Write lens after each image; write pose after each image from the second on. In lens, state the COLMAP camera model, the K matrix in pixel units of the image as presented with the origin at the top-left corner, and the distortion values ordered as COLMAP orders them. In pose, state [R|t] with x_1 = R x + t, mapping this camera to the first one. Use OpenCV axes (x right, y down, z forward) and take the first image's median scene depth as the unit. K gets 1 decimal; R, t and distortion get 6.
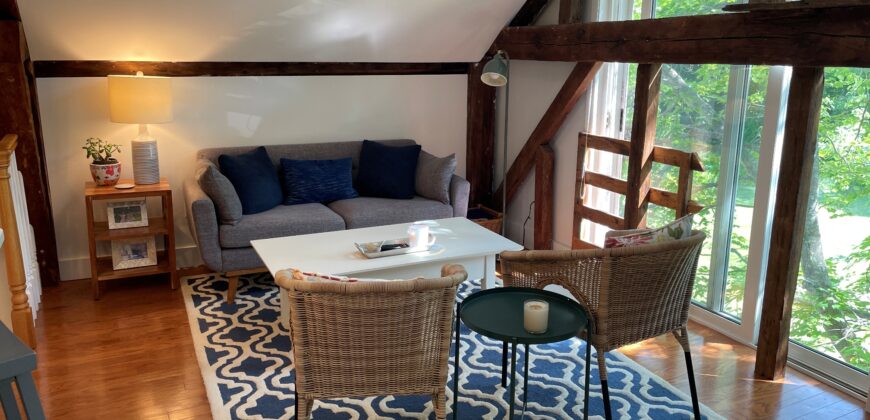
lens RADIAL K [[657.5, 0, 431.8], [0, 657.5, 196.2], [0, 0, 1]] dist [0.055327, -0.003171]
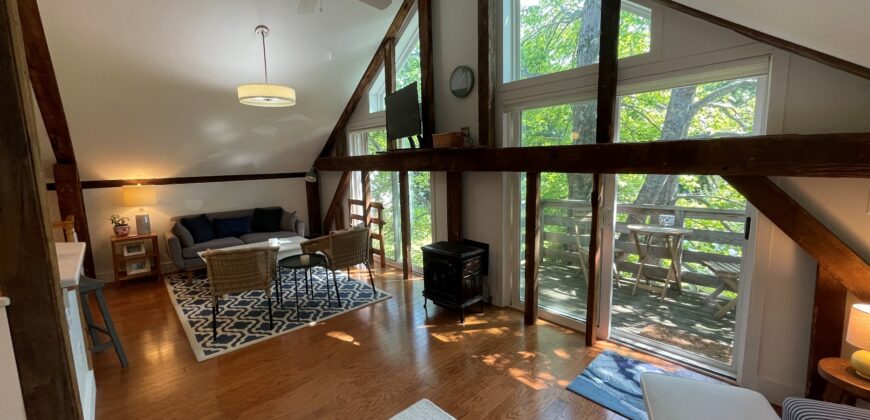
lens RADIAL K [[352.0, 0, 434.2], [0, 352.0, 207.3], [0, 0, 1]] dist [-0.001812, -0.000438]
pose [[0.955213, -0.067600, 0.288096, 0.157543], [0.093039, 0.992794, -0.075528, 0.071339], [-0.280914, 0.098949, 0.954618, -0.386279]]
